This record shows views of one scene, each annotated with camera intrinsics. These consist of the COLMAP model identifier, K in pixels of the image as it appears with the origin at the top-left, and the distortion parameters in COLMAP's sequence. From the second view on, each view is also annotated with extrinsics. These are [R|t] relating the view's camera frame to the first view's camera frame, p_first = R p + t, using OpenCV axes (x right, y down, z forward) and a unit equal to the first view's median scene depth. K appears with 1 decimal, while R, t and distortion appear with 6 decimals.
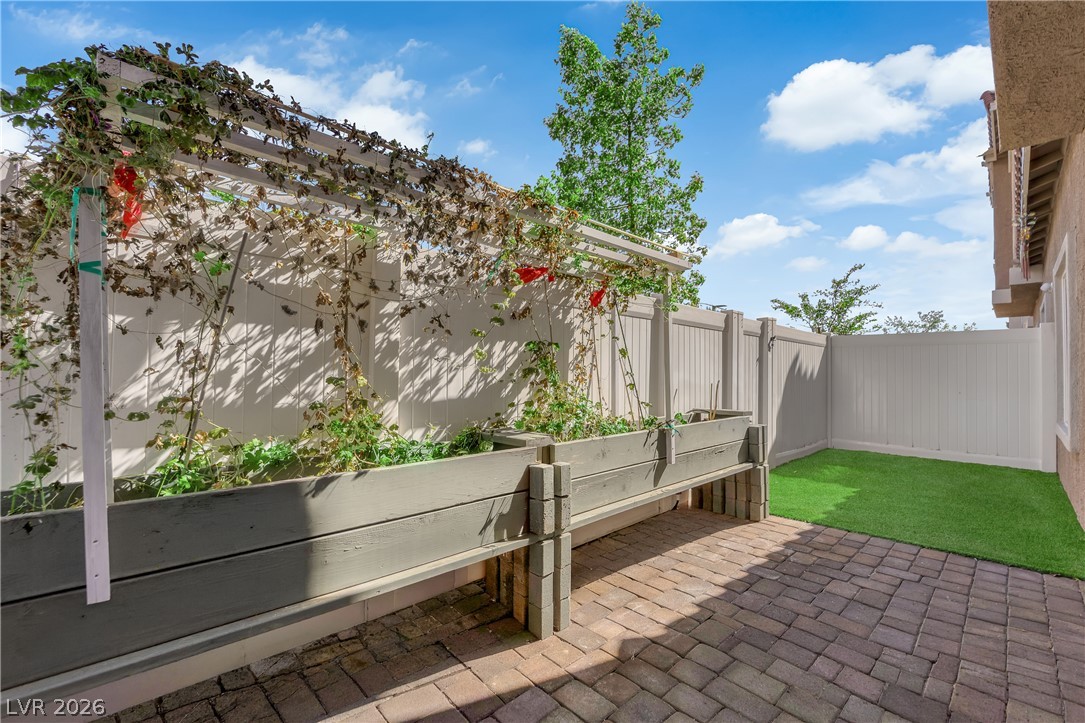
lens RADIAL K [[441.2, 0, 541.3], [0, 441.2, 372.3], [0, 0, 1]] dist [-0.022709, -0.000078]
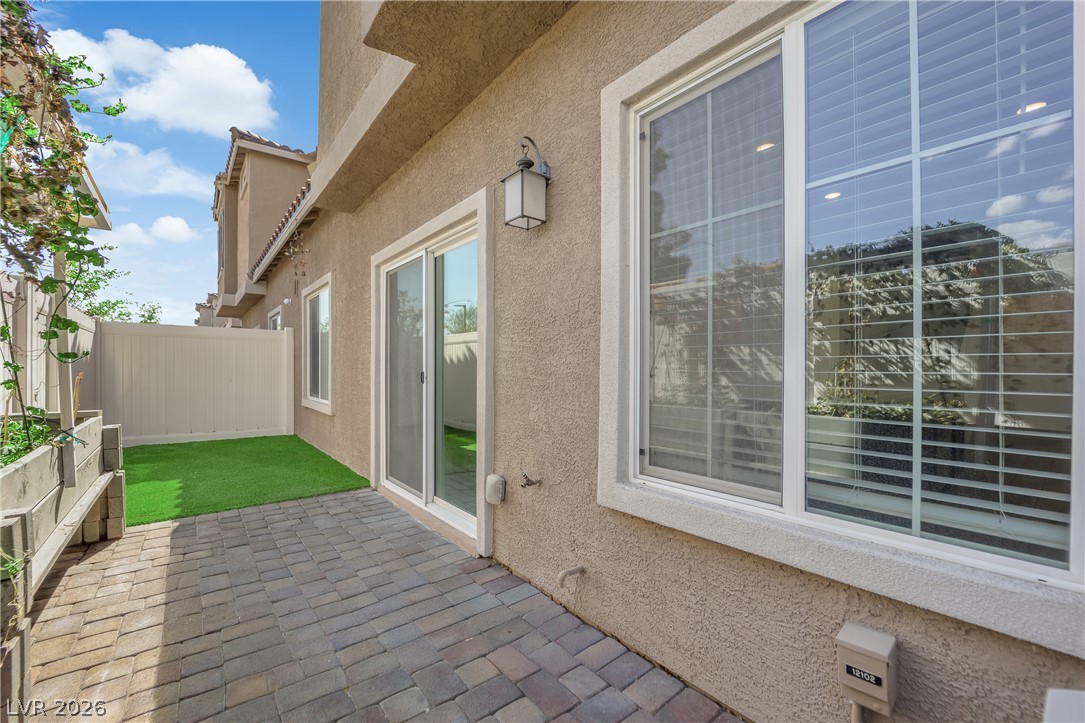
lens RADIAL K [[441.2, 0, 537.1], [0, 441.2, 365.3], [0, 0, 1]] dist [-0.022709, -0.000078]
pose [[0.068028, 0.001148, 0.997683, -0.335608], [-0.007060, 0.999975, -0.000669, -0.001829], [-0.997658, -0.006998, 0.068034, 0.153773]]
